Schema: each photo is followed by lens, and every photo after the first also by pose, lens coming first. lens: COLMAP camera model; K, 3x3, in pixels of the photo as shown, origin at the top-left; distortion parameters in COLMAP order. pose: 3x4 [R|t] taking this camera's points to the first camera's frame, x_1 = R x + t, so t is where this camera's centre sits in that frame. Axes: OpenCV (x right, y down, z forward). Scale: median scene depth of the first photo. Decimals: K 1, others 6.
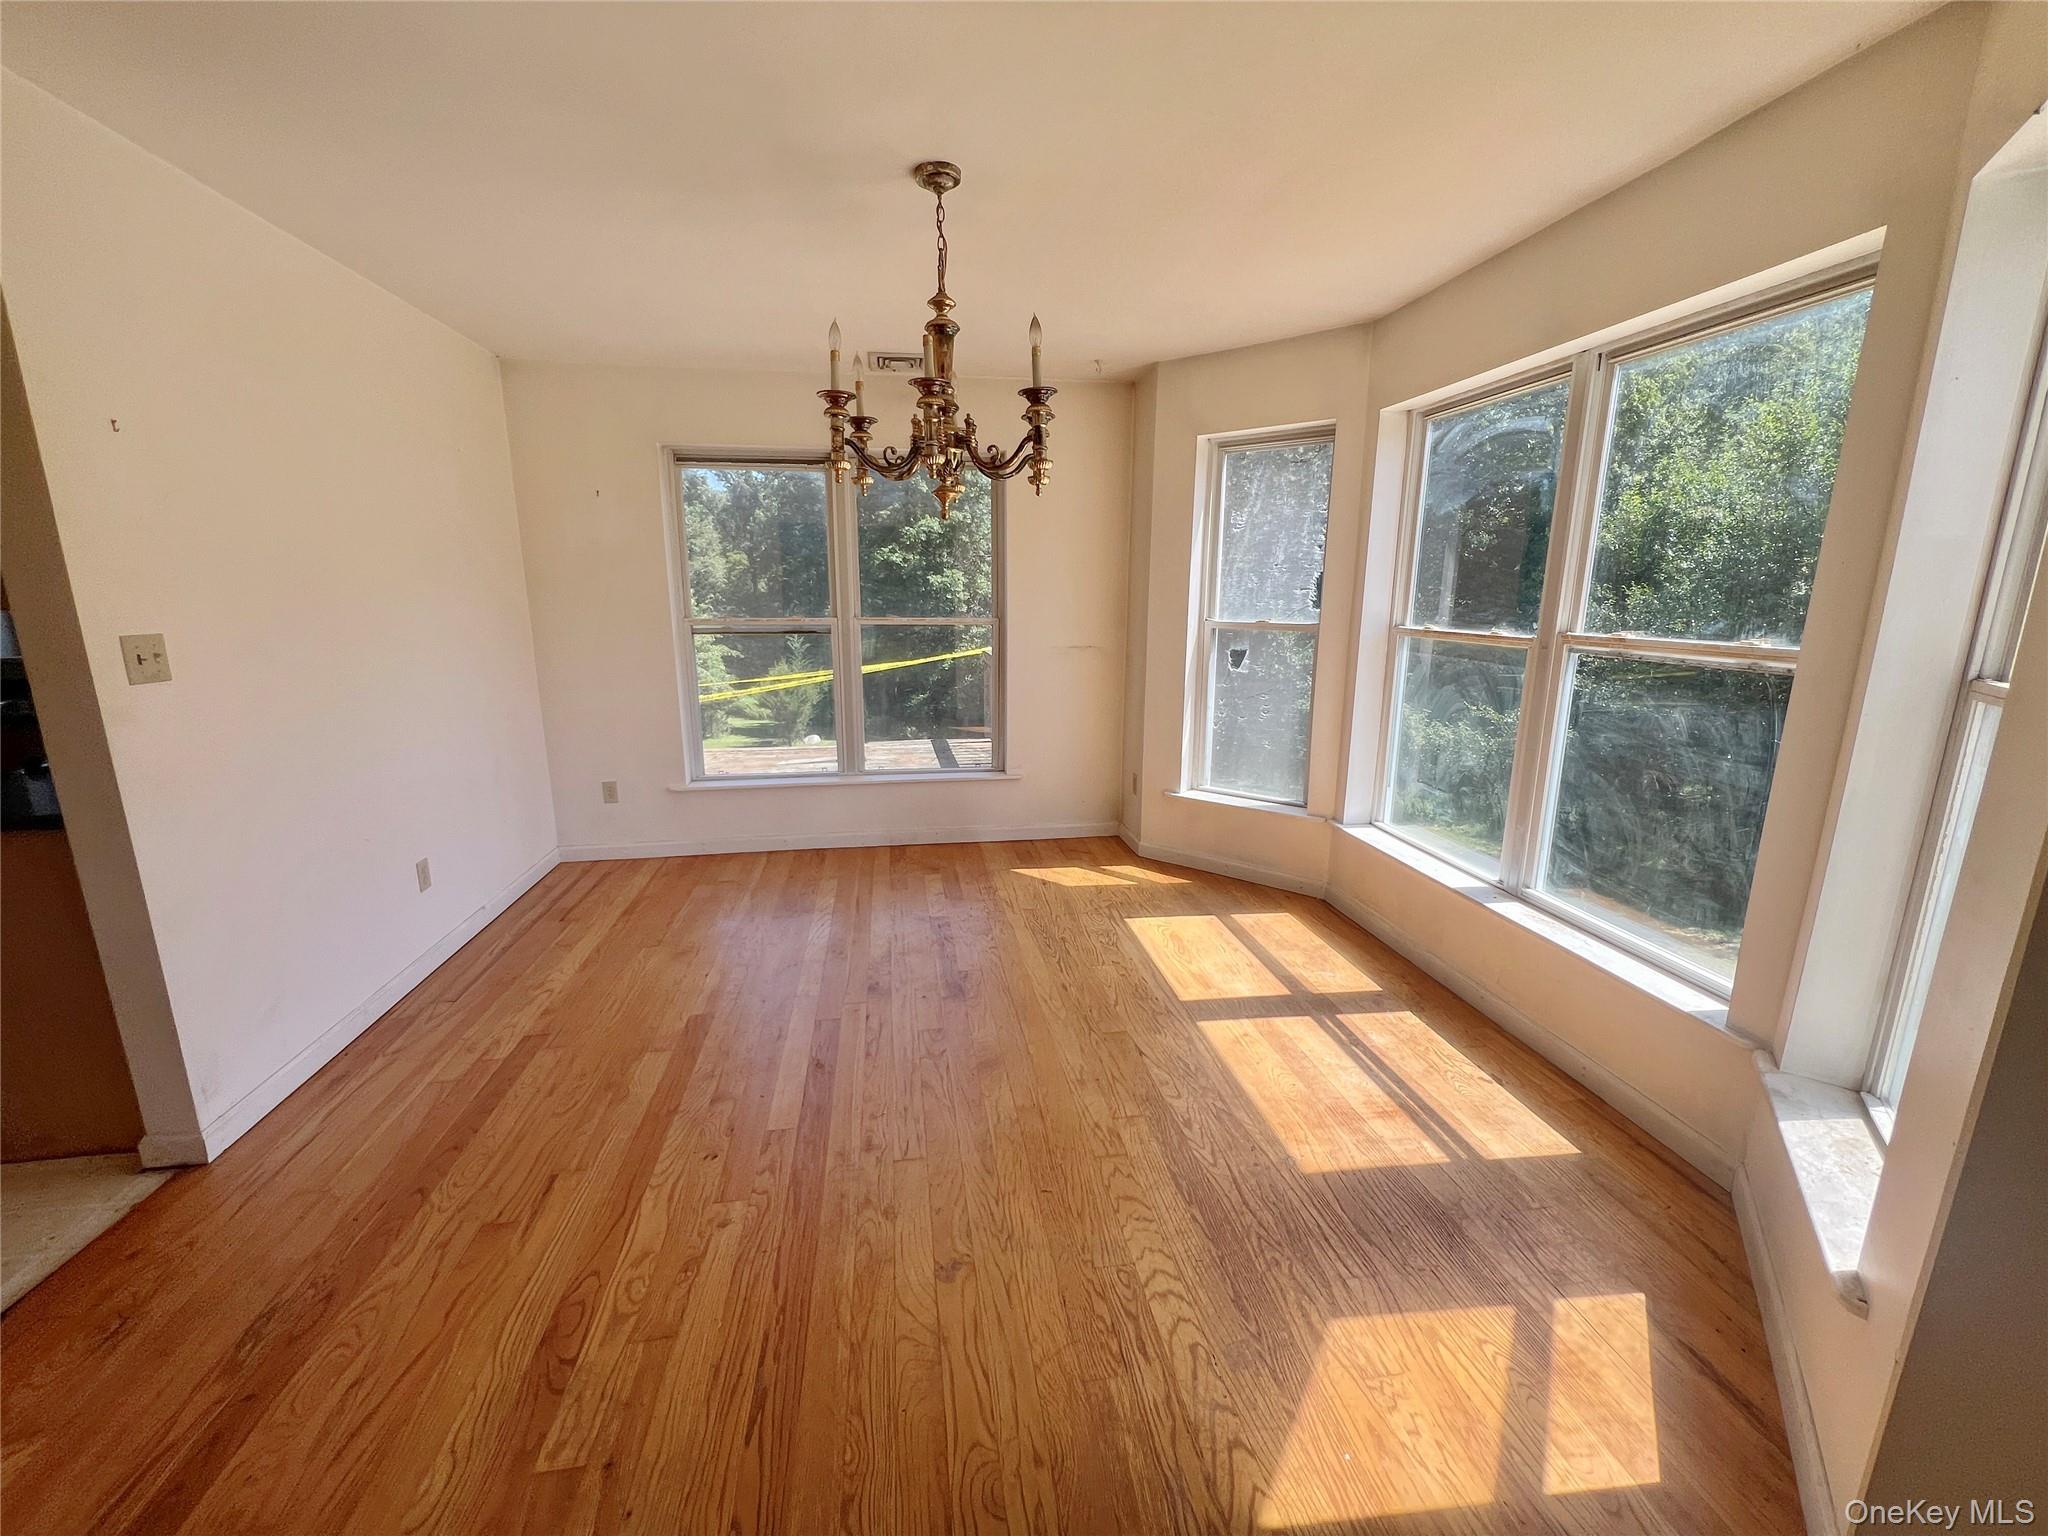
lens RADIAL K [[821.2, 0, 1014.7], [0, 821.2, 760.0], [0, 0, 1]] dist [-0.000808, -0.001005]
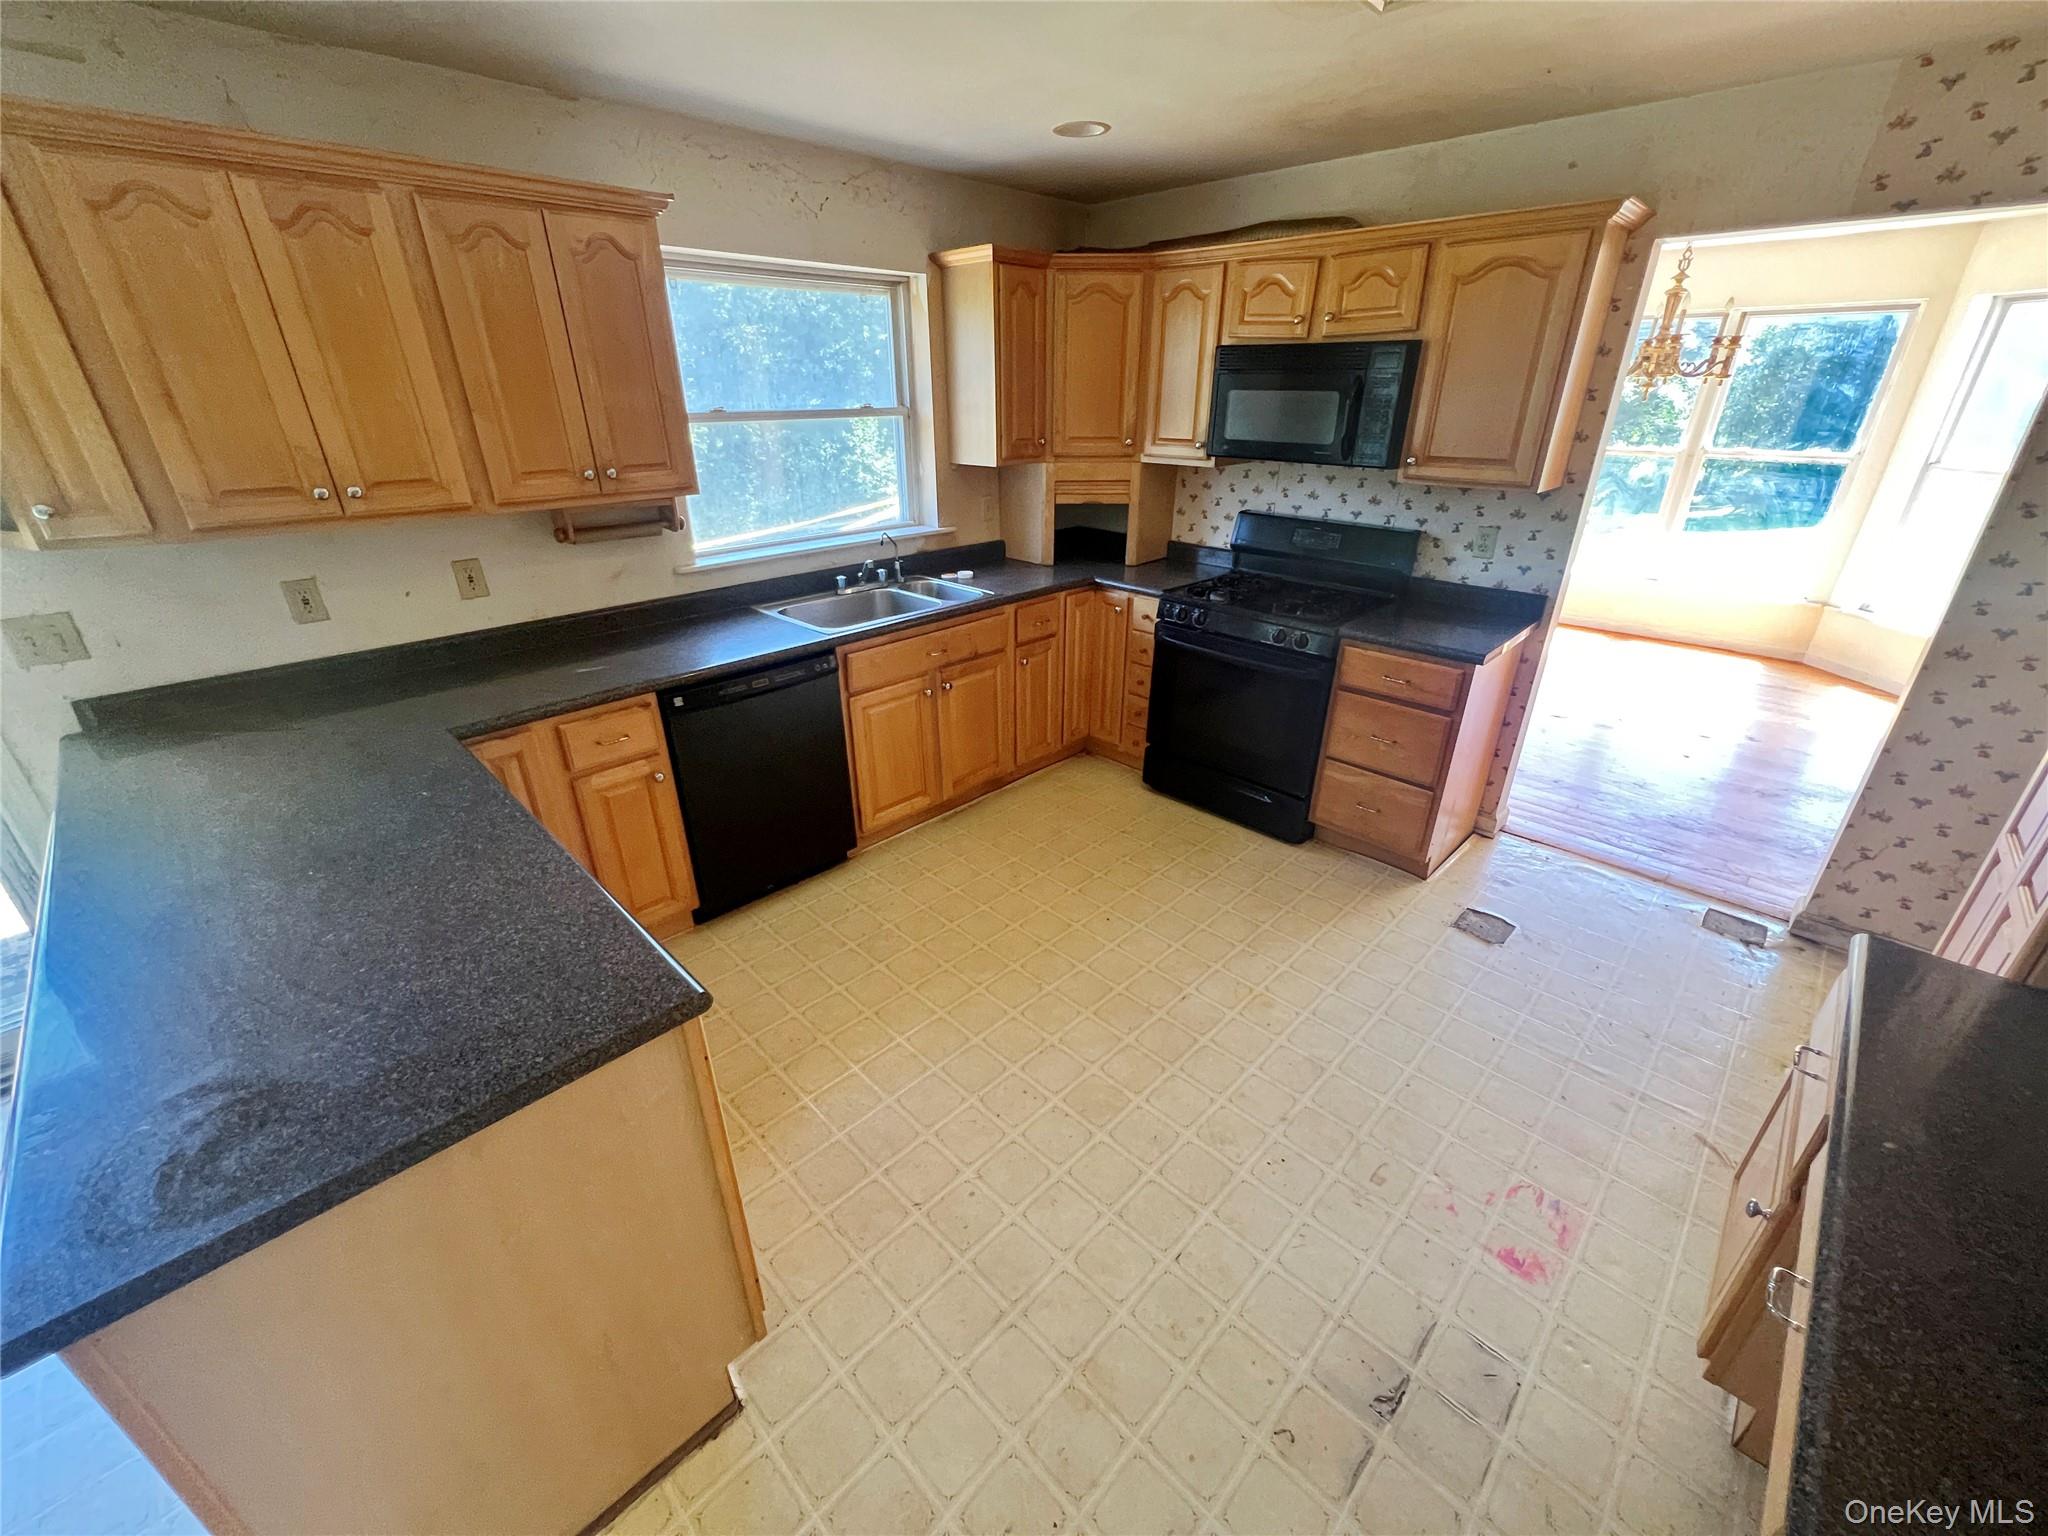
lens RADIAL K [[821.2, 0, 1026.1], [0, 821.2, 770.4], [0, 0, 1]] dist [-0.000808, -0.001005]
pose [[0.801145, -0.260918, 0.538598, -2.032789], [0.129286, 0.954162, 0.269925, -0.152375], [-0.584338, -0.146616, 0.798156, 0.185635]]
